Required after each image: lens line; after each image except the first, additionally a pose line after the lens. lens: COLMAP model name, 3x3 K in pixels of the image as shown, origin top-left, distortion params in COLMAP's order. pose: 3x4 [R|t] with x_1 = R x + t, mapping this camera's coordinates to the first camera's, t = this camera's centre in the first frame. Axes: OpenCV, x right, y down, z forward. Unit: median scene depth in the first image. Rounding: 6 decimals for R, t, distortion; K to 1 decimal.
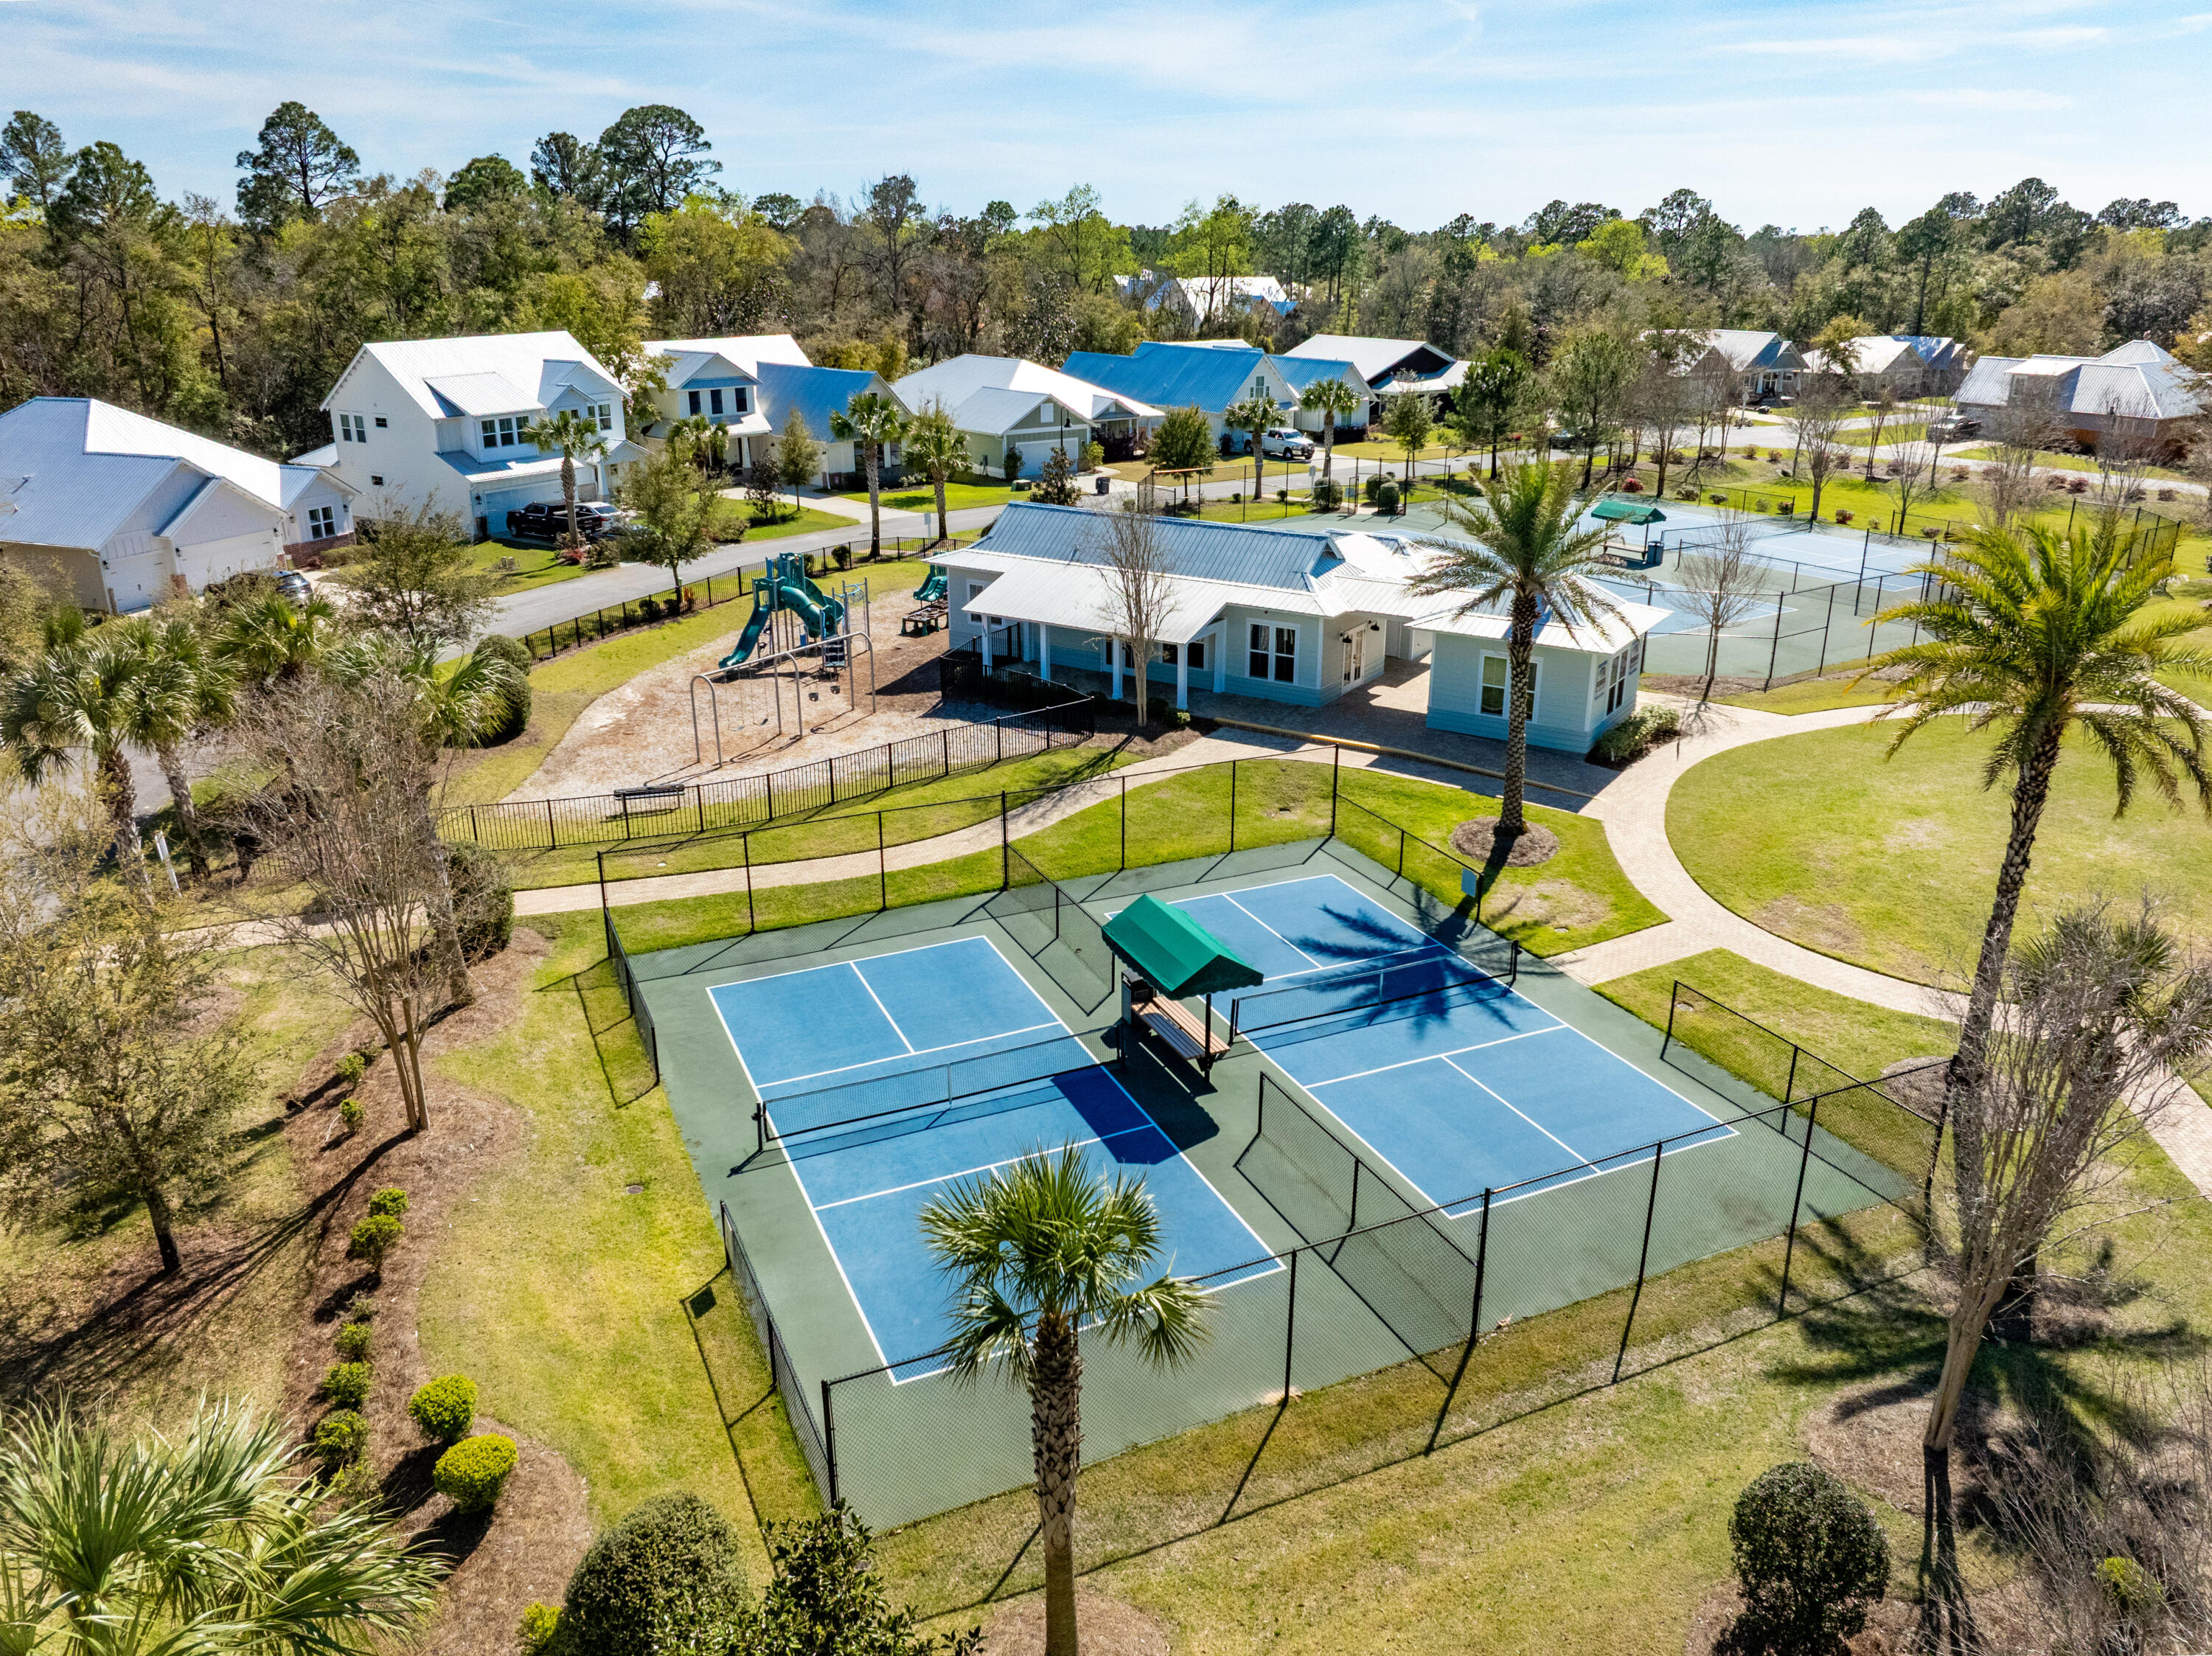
lens RADIAL K [[1587.7, 0, 1152.0], [0, 1587.7, 826.7], [0, 0, 1]] dist [-0.067506, 0.056019]
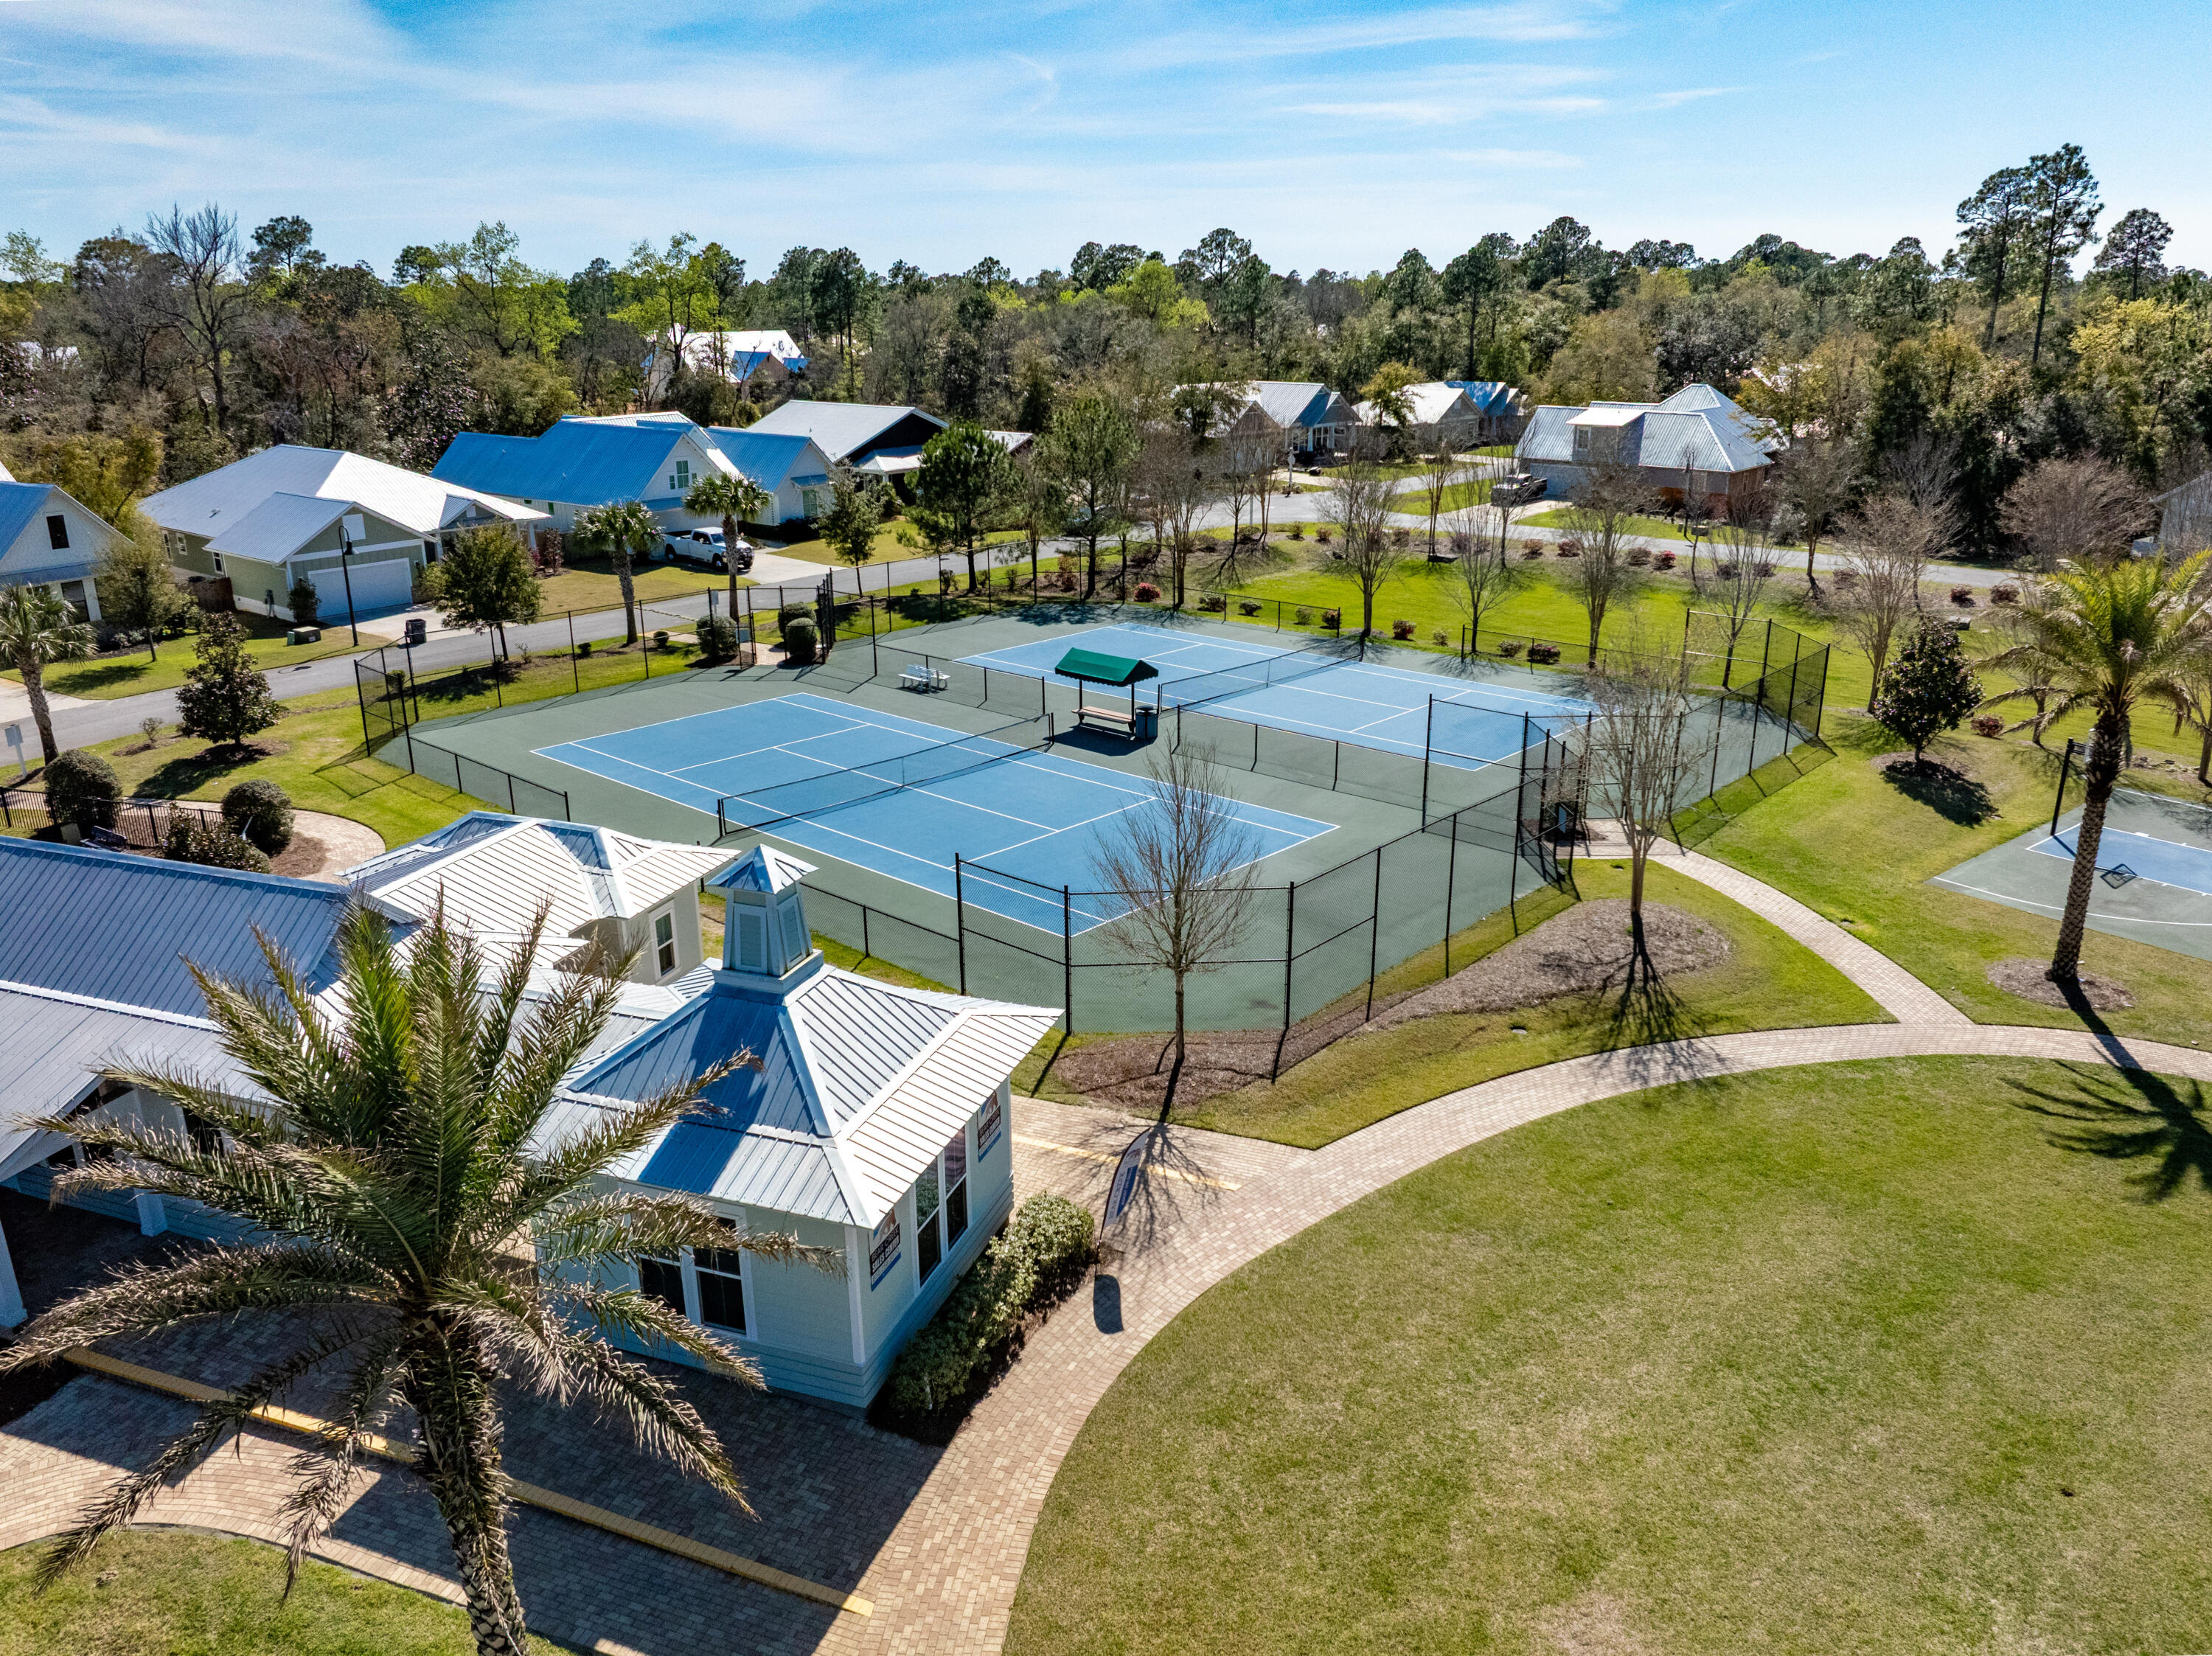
lens RADIAL K [[1564.0, 0, 1106.0], [0, 1564.0, 828.0], [0, 0, 1]] dist [0.010918, -0.088113]
pose [[0.975932, -0.075852, 0.204456, 0.074810], [0.081165, 0.996543, -0.017712, -0.055672], [-0.202406, 0.033880, 0.978716, 0.156324]]
